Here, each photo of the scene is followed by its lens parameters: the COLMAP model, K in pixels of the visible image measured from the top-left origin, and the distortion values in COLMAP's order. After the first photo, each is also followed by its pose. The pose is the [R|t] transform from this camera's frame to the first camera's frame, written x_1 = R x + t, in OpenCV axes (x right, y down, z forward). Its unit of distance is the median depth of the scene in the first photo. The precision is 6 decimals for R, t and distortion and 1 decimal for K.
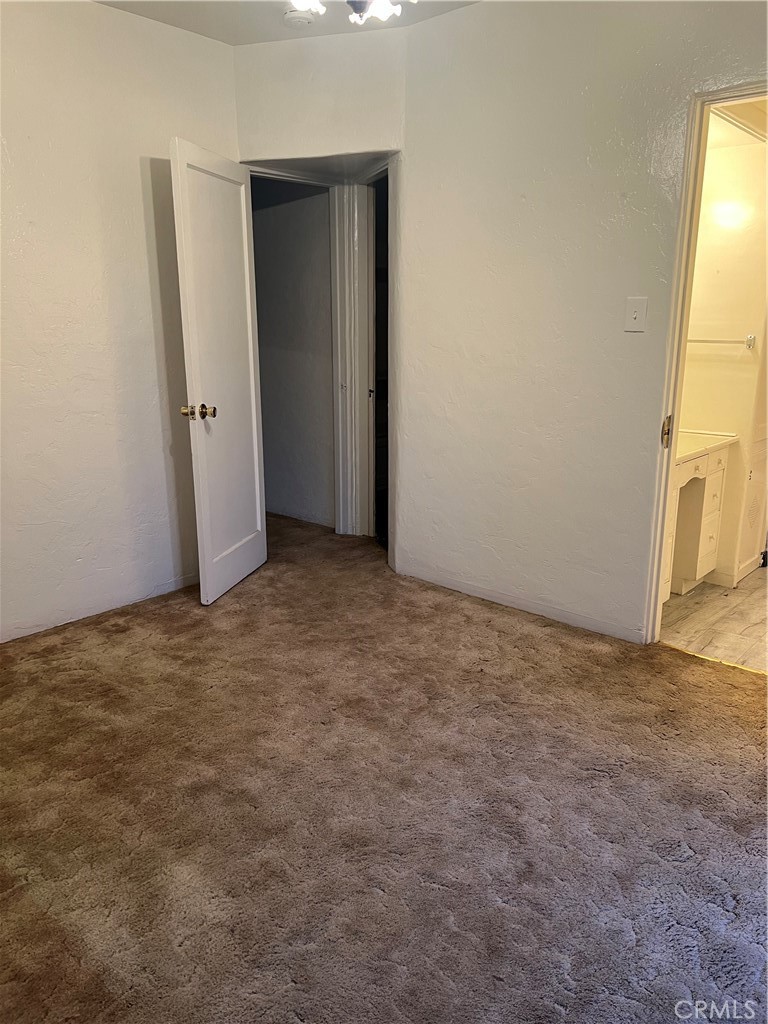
lens RADIAL K [[768.4, 0, 381.1], [0, 768.4, 516.8], [0, 0, 1]] dist [0.034772, -0.049058]
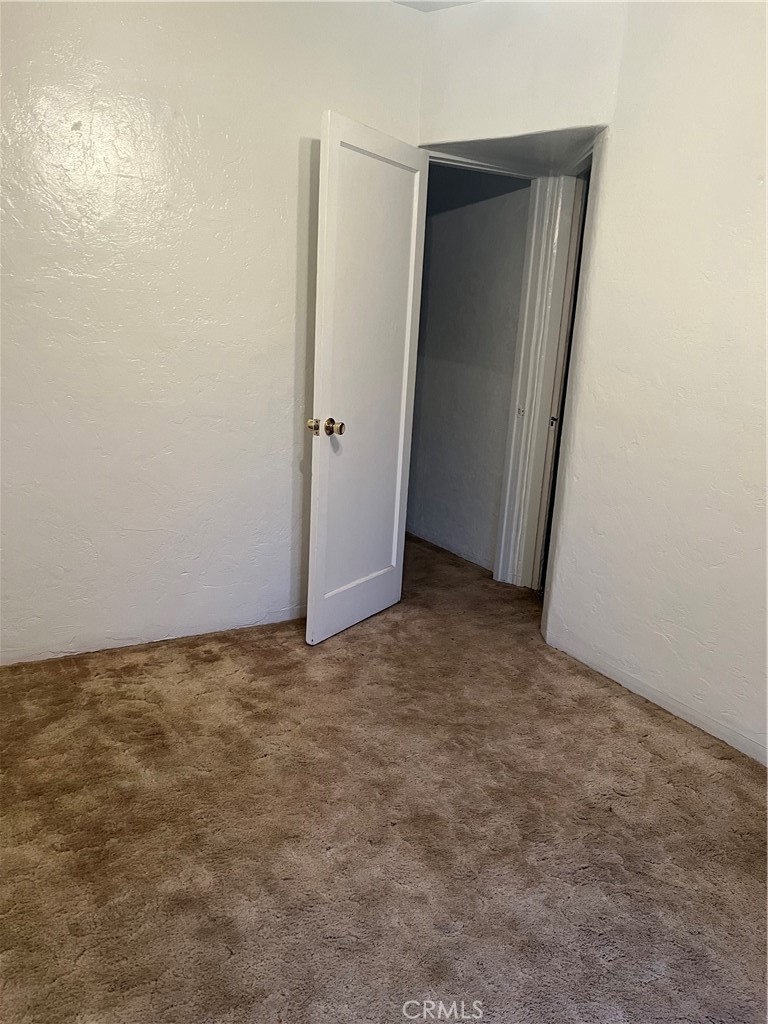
lens RADIAL K [[768.4, 0, 381.6], [0, 768.4, 509.2], [0, 0, 1]] dist [0.034772, -0.049058]
pose [[0.946172, 0.127257, -0.297596, 0.100444], [-0.135271, 0.990788, -0.006401, -0.048989], [0.294040, 0.046312, 0.954670, 0.200076]]
